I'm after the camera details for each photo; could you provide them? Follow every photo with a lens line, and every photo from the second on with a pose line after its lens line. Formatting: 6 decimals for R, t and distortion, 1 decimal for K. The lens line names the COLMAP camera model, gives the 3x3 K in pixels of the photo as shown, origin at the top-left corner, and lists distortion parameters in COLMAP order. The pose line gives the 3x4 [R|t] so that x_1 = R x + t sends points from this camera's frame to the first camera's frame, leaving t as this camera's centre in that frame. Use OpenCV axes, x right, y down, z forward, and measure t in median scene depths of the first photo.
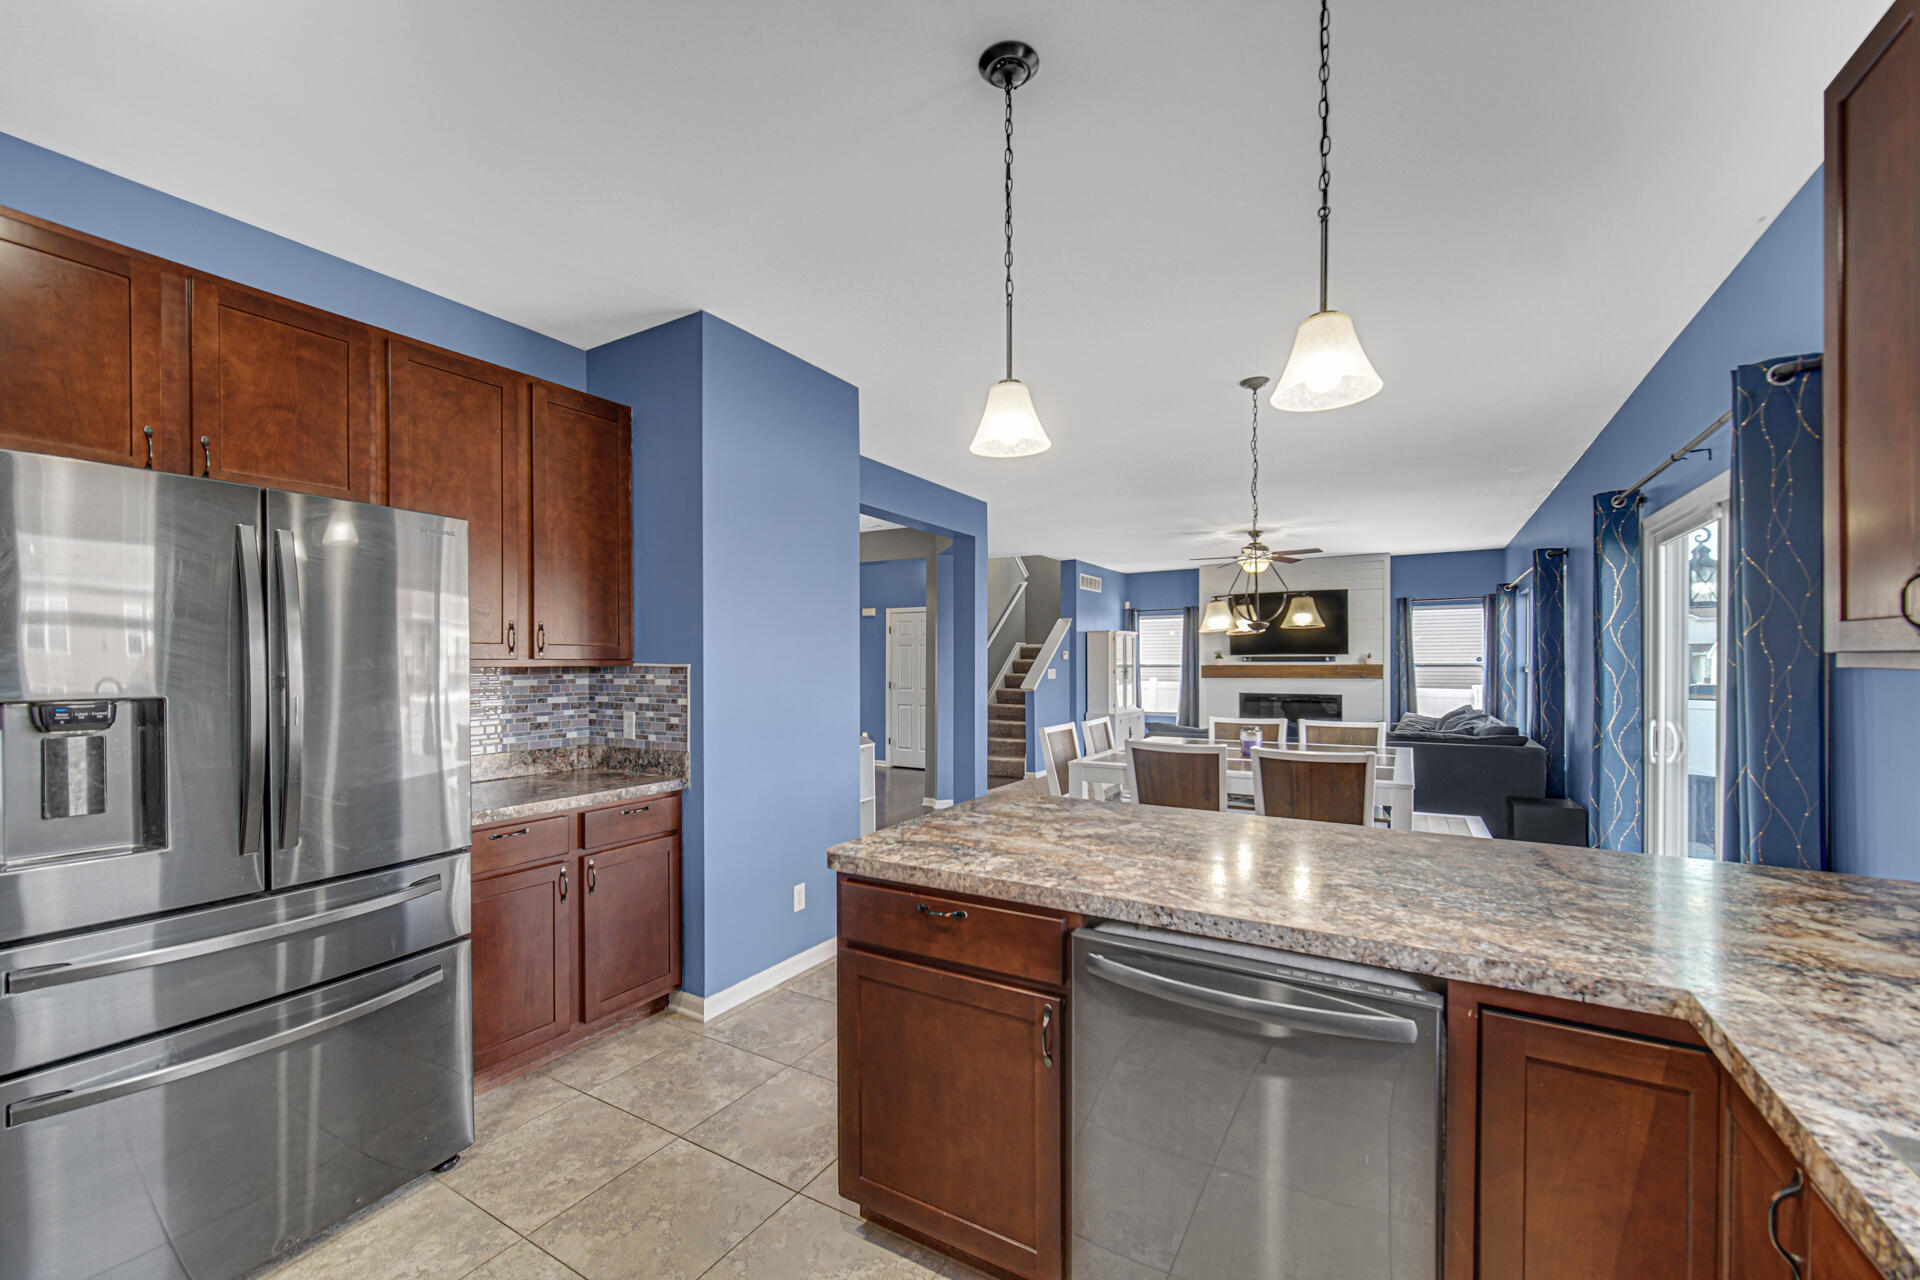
lens RADIAL K [[759.1, 0, 971.1], [0, 759.1, 659.7], [0, 0, 1]] dist [0.000418, 0.000030]
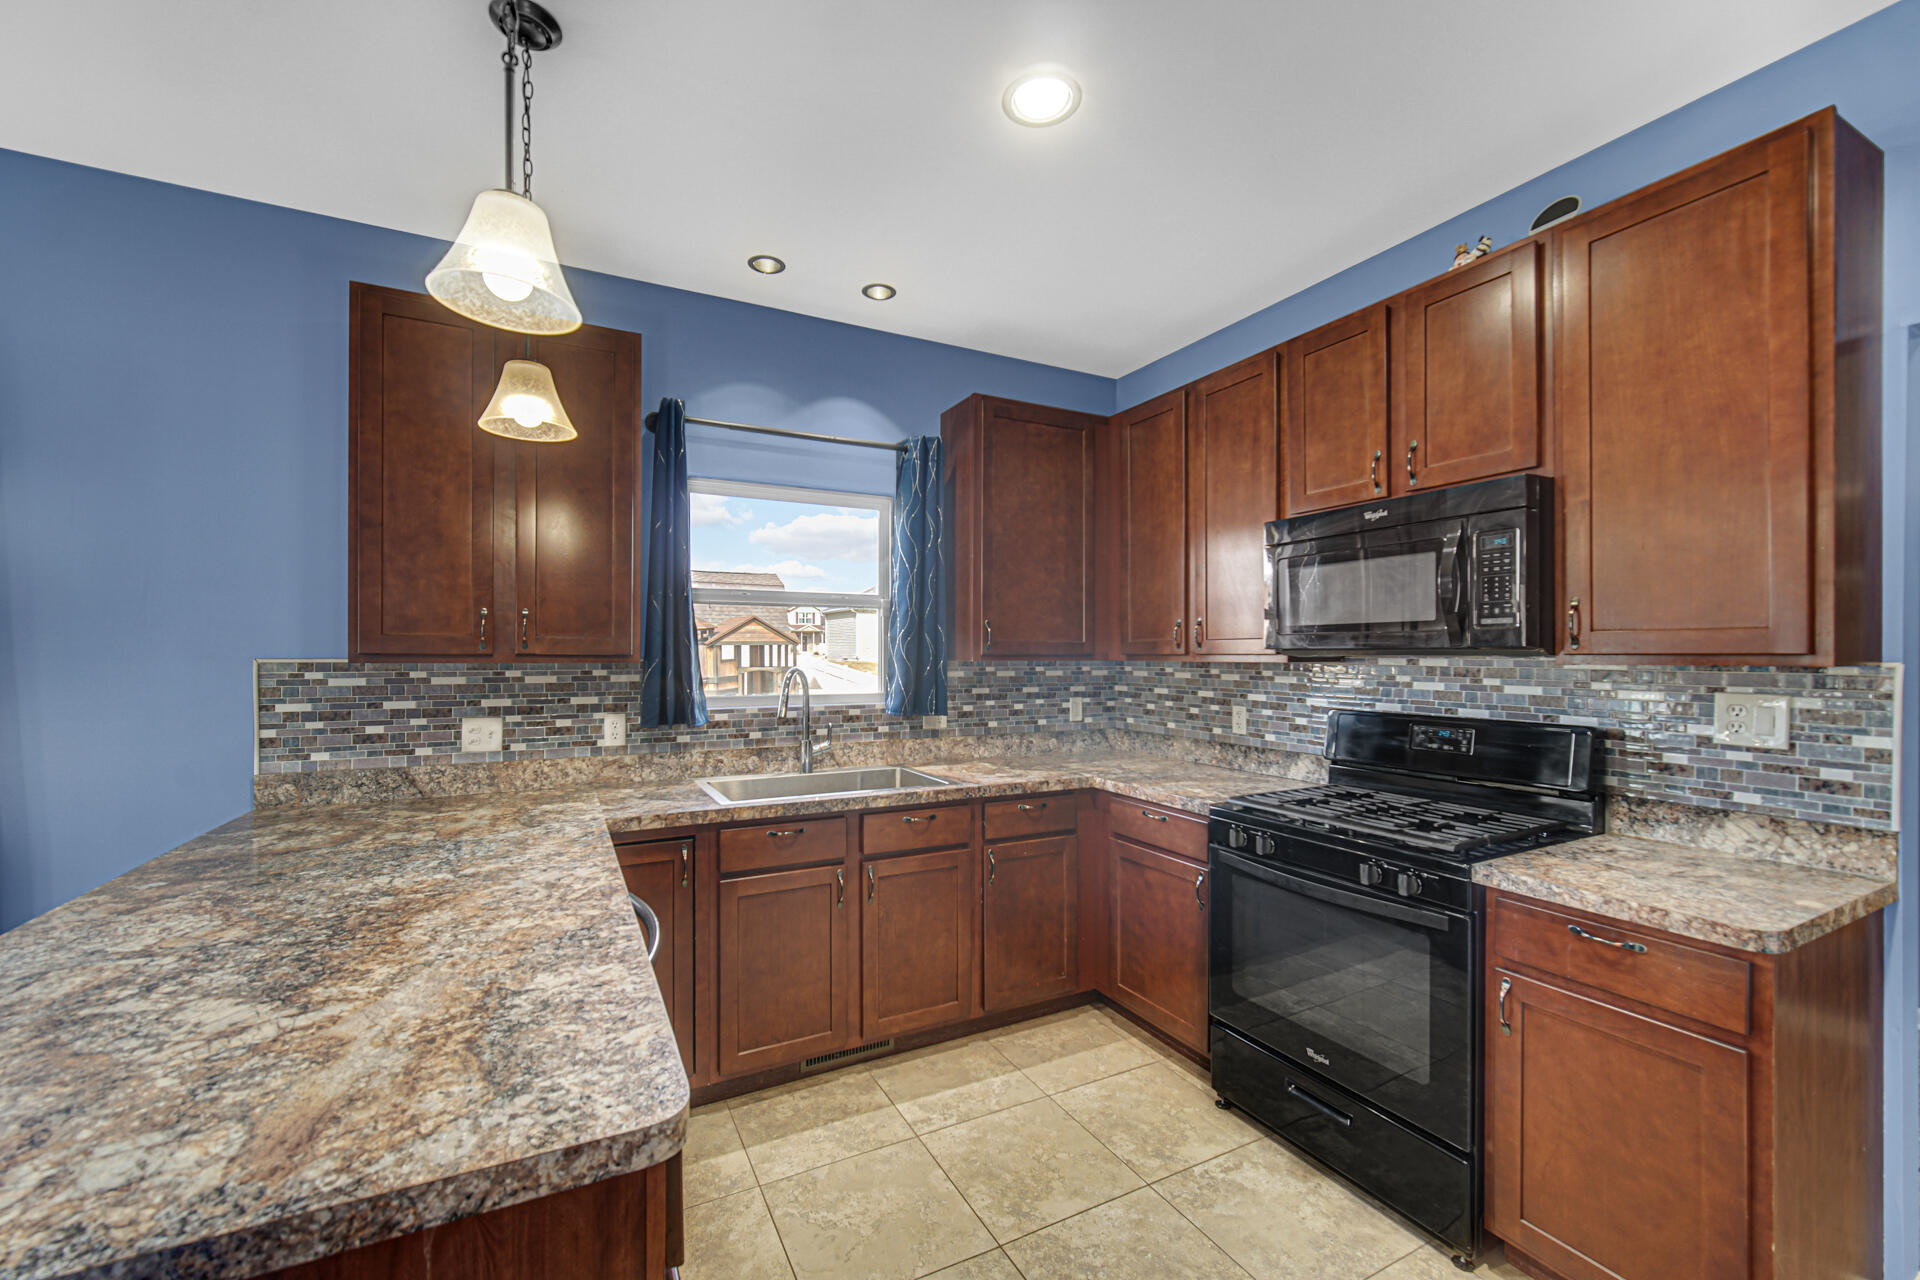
lens RADIAL K [[759.1, 0, 953.5], [0, 759.1, 656.7], [0, 0, 1]] dist [0.000418, 0.000030]
pose [[-0.844759, 0.002970, 0.535139, -0.507386], [0.001755, 0.999995, -0.002780, 0.003024], [-0.535144, -0.001410, -0.844759, 1.194250]]
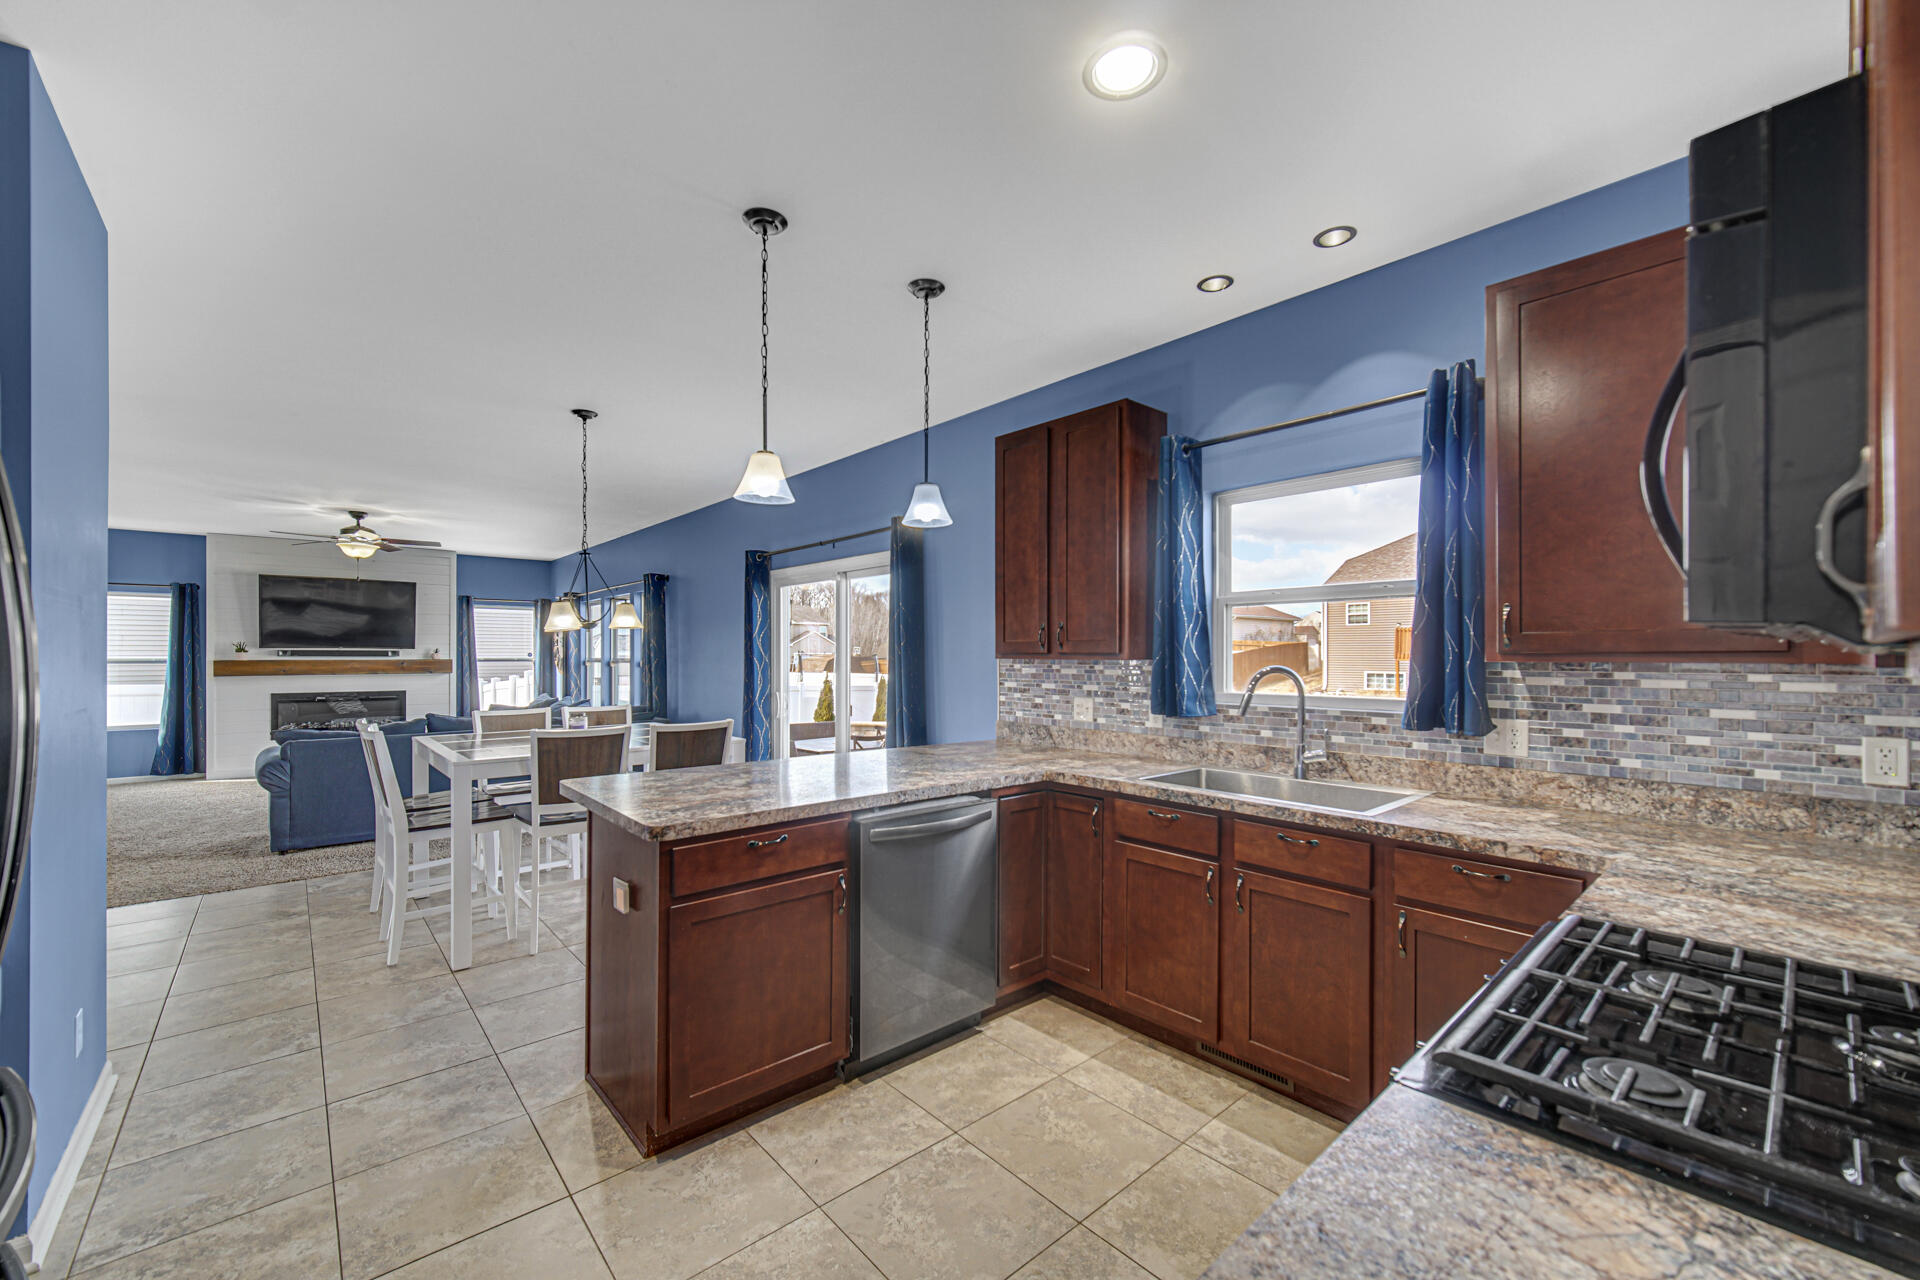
lens RADIAL K [[759.1, 0, 922.0], [0, 759.1, 649.6], [0, 0, 1]] dist [0.000418, 0.000030]
pose [[0.341123, 0.010564, 0.939959, -1.039139], [-0.004073, 0.999944, -0.009760, 0.004206], [-0.940010, -0.000499, 0.341147, 0.245727]]
